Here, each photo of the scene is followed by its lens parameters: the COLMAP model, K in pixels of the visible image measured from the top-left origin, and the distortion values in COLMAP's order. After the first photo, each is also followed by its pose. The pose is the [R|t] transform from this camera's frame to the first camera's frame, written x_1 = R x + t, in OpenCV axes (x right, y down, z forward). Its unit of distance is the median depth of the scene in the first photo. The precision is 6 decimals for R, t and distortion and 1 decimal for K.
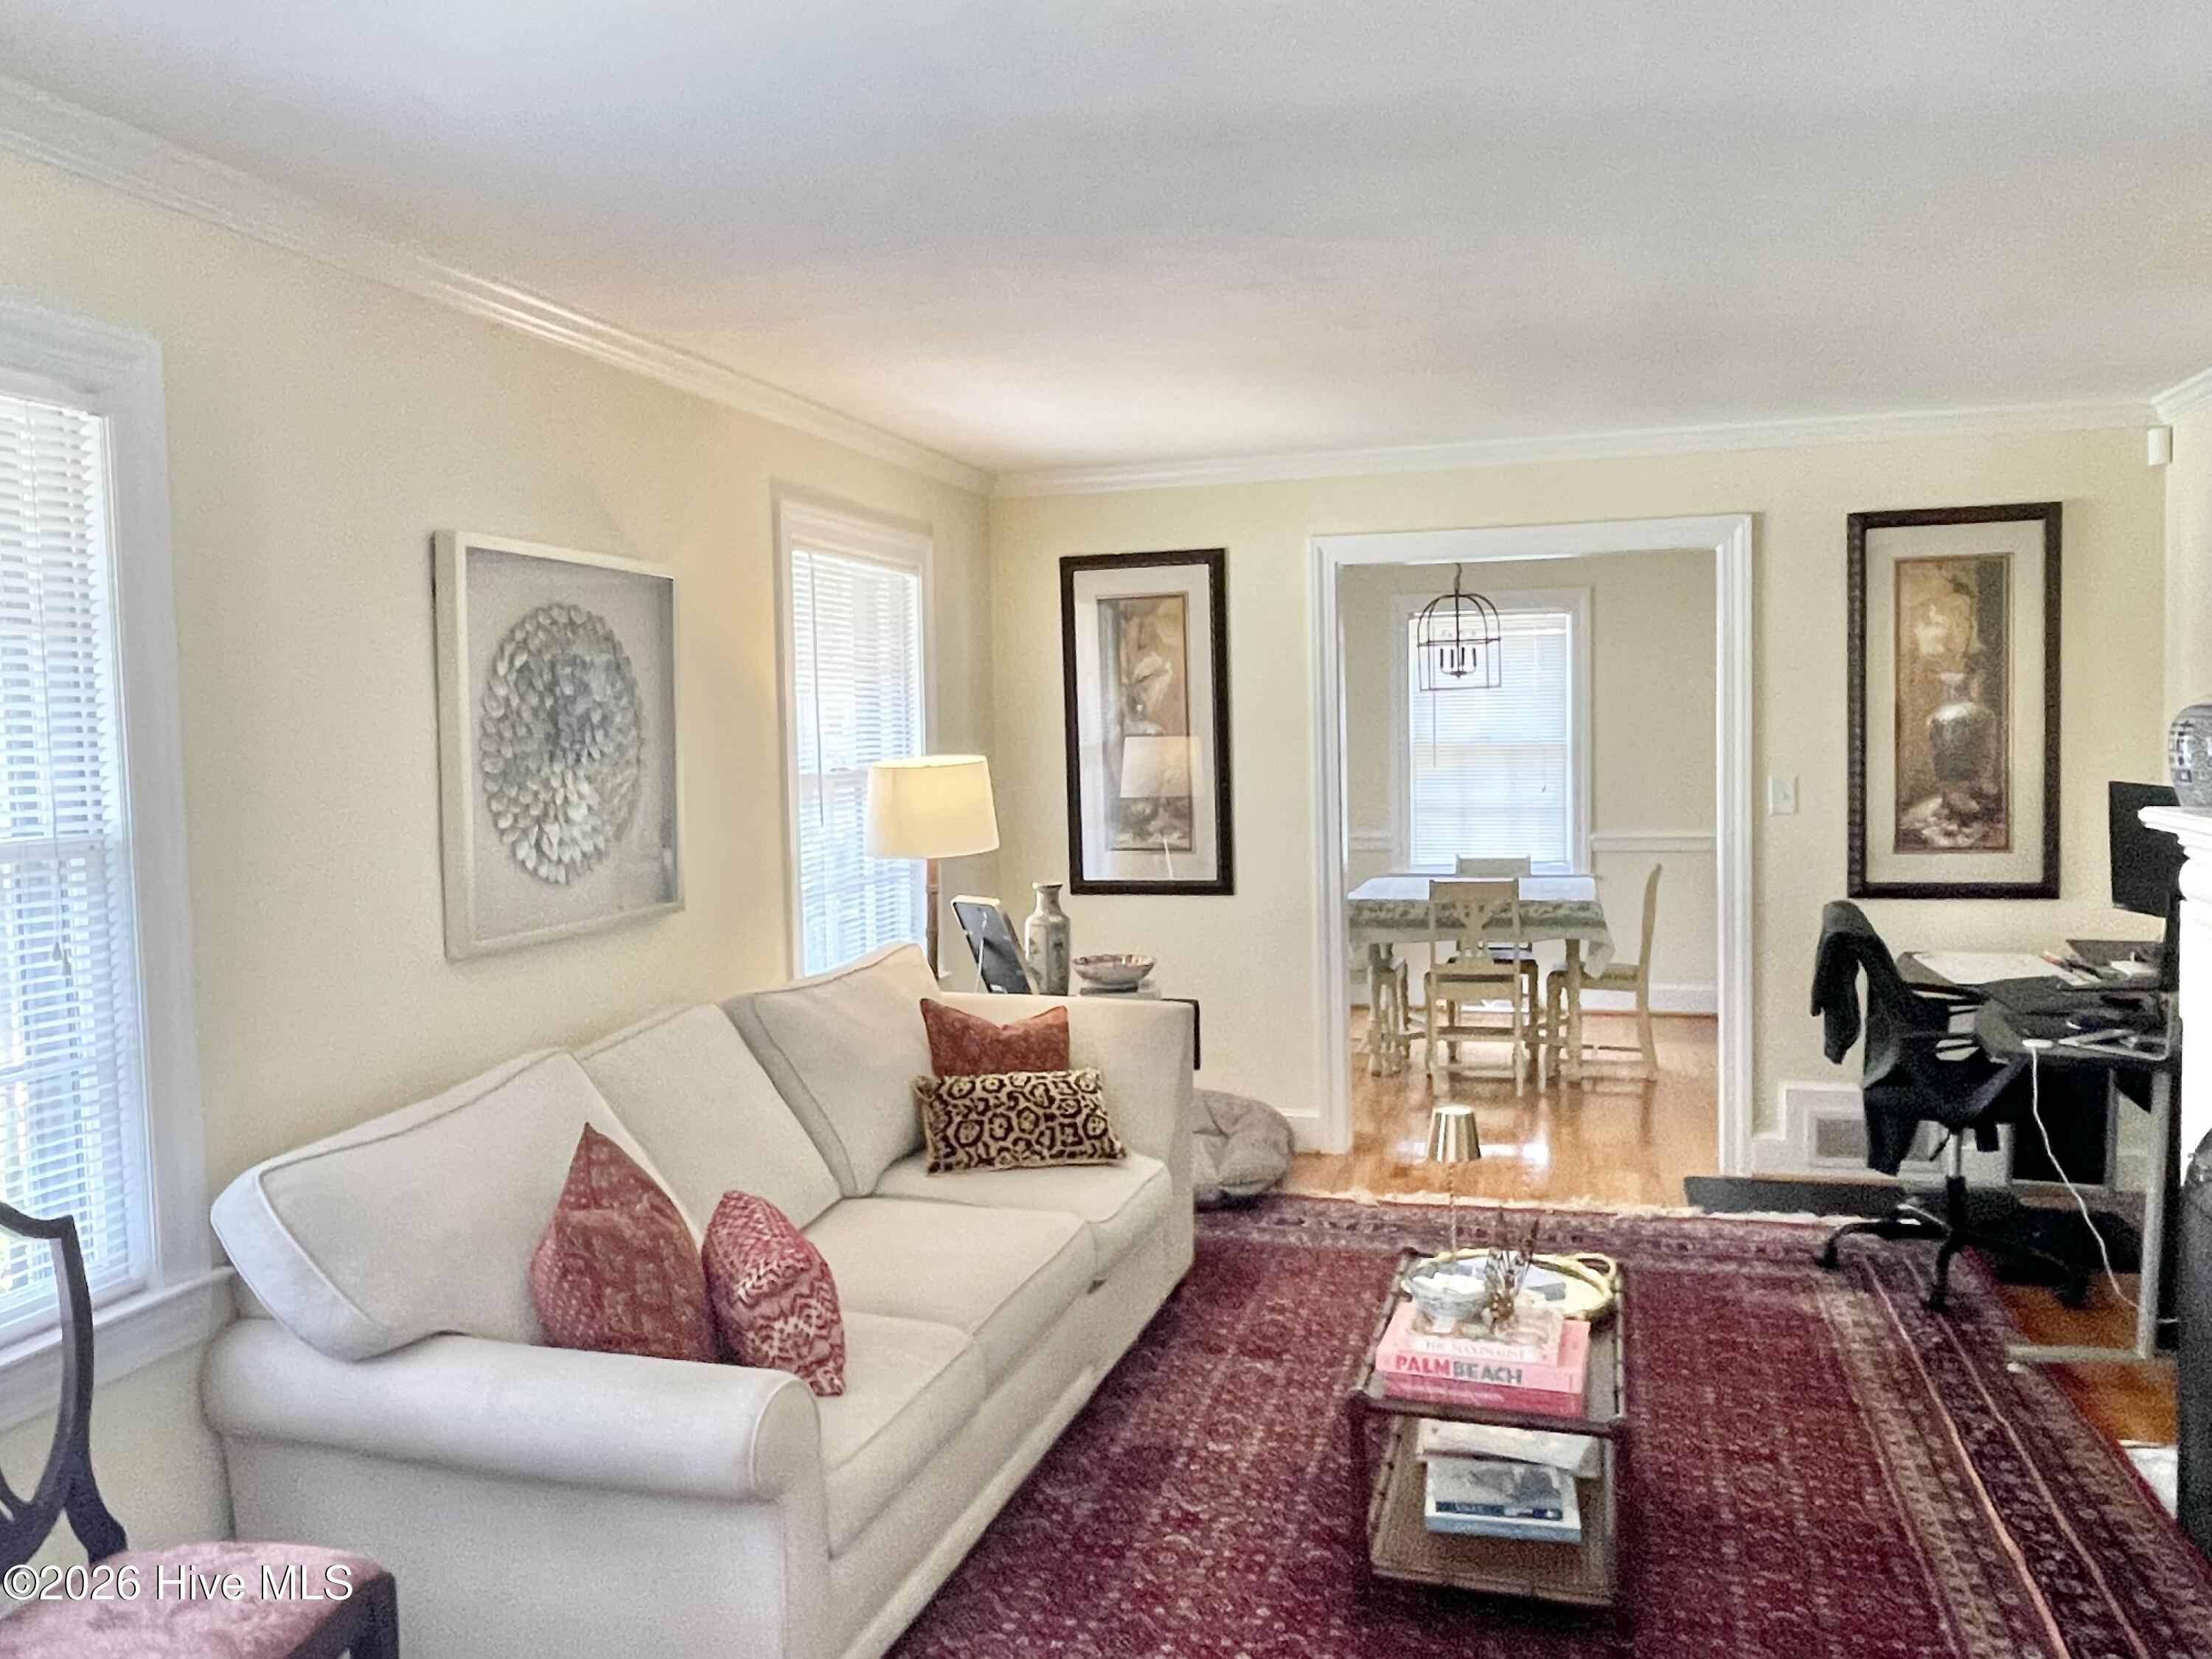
lens RADIAL K [[1649.6, 0, 1087.3], [0, 1649.6, 830.8], [0, 0, 1]] dist [0.005573, -0.008061]
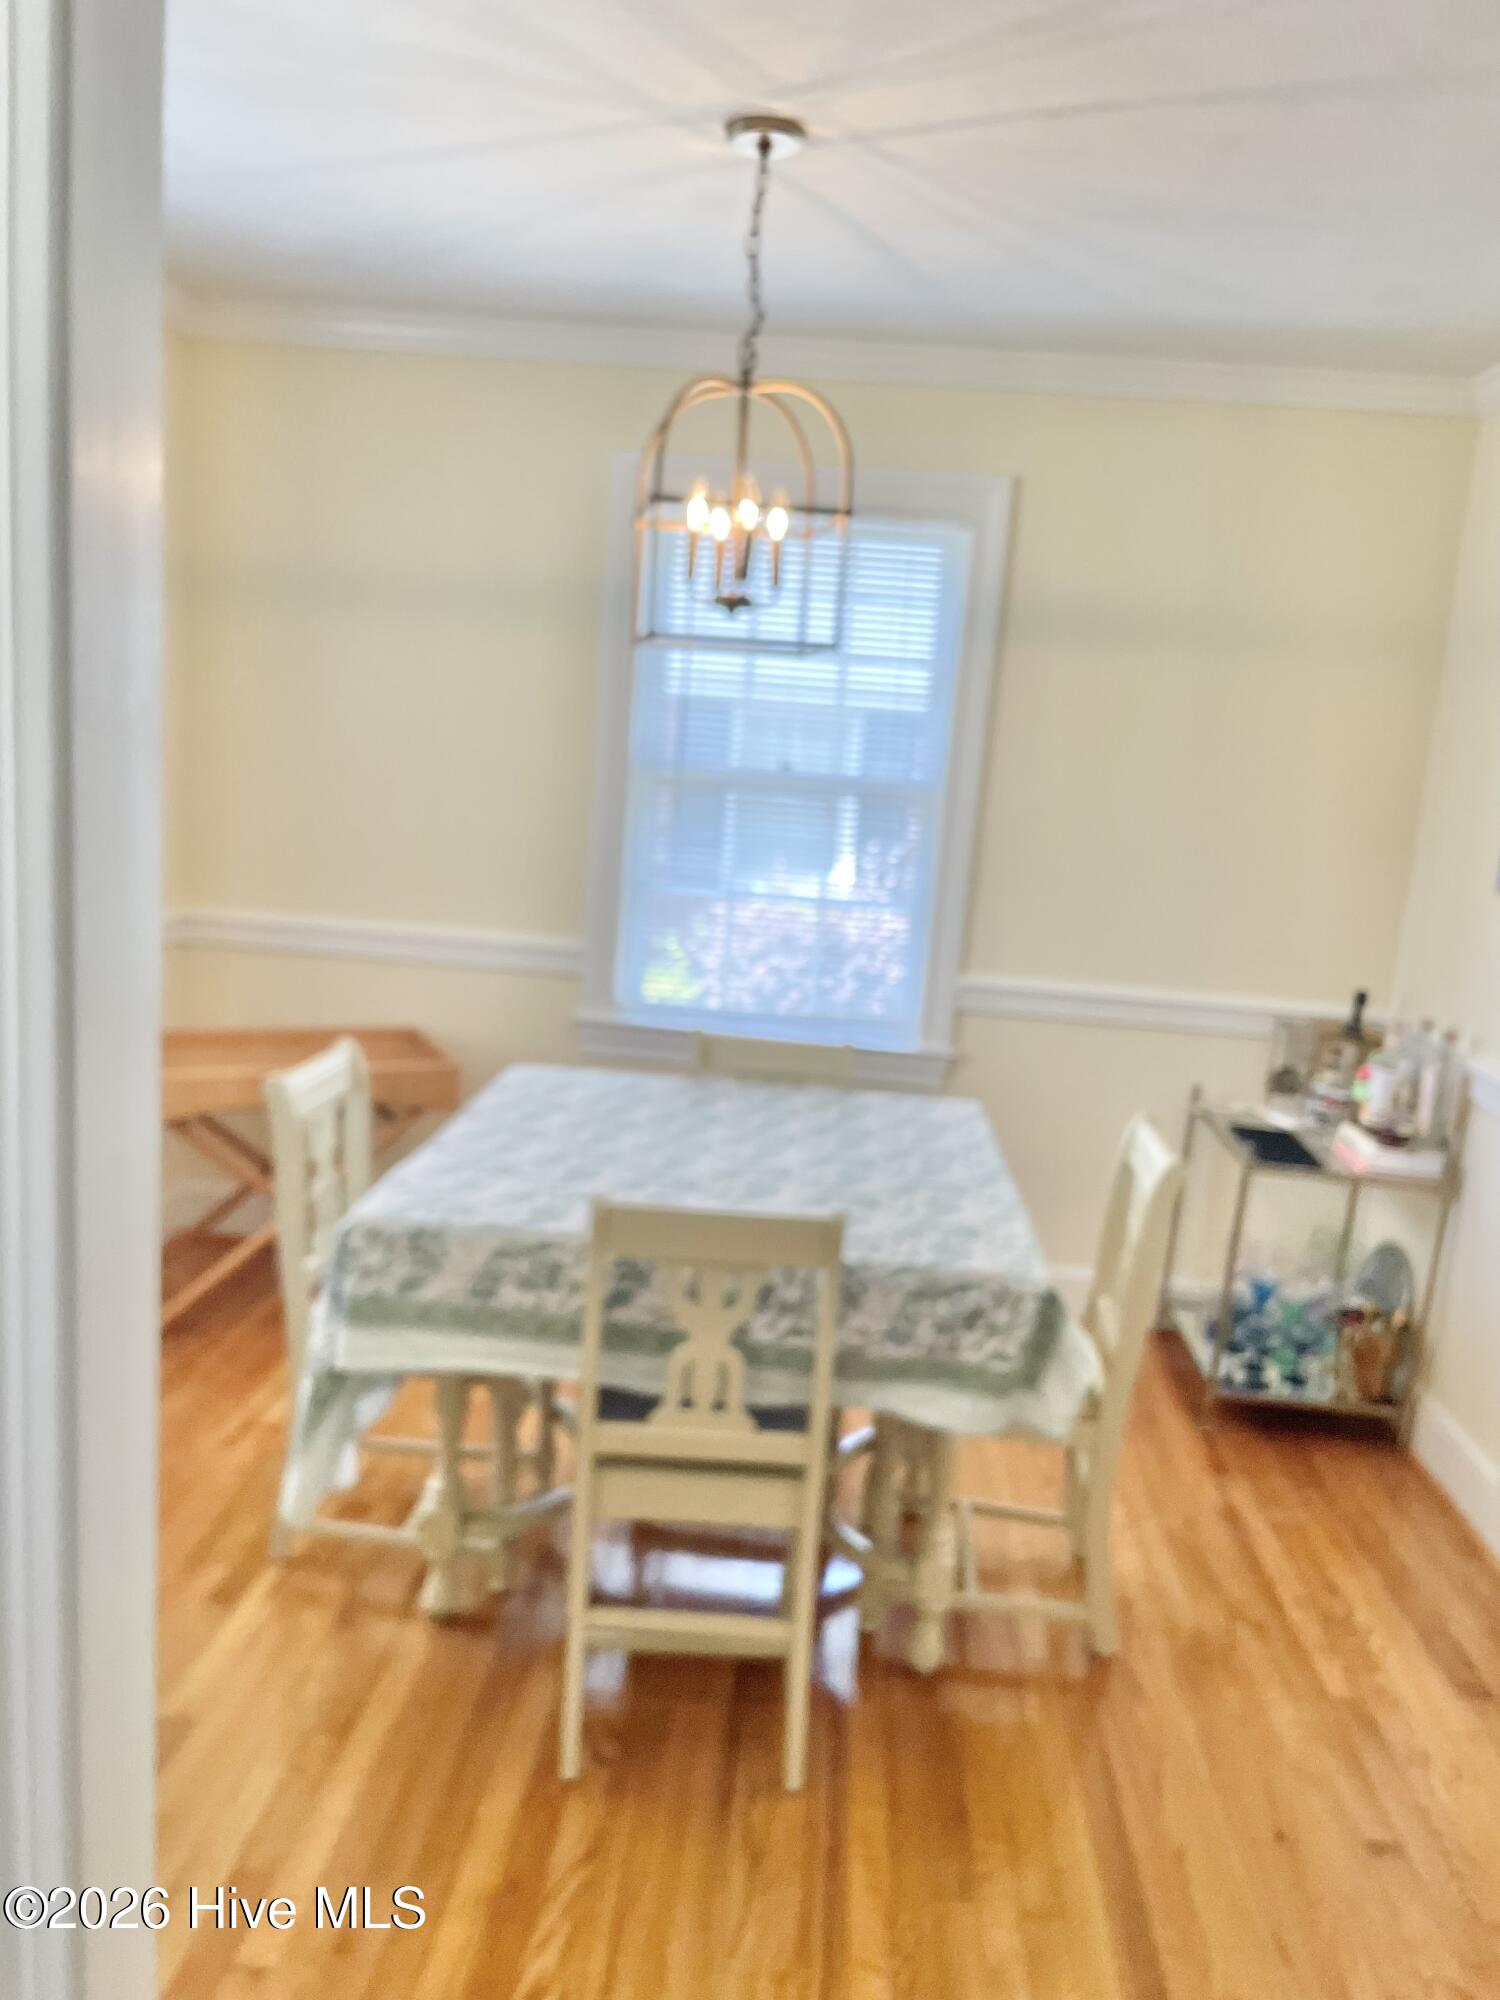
lens RADIAL K [[1491.5, 0, 749.0], [0, 1491.5, 1008.3], [0, 0, 1]] dist [0.005573, -0.008061]
pose [[0.971124, 0.056522, 0.231783, 0.154397], [-0.082917, 0.990929, 0.105760, -0.039305], [-0.223703, -0.121925, 0.967001, 0.655711]]
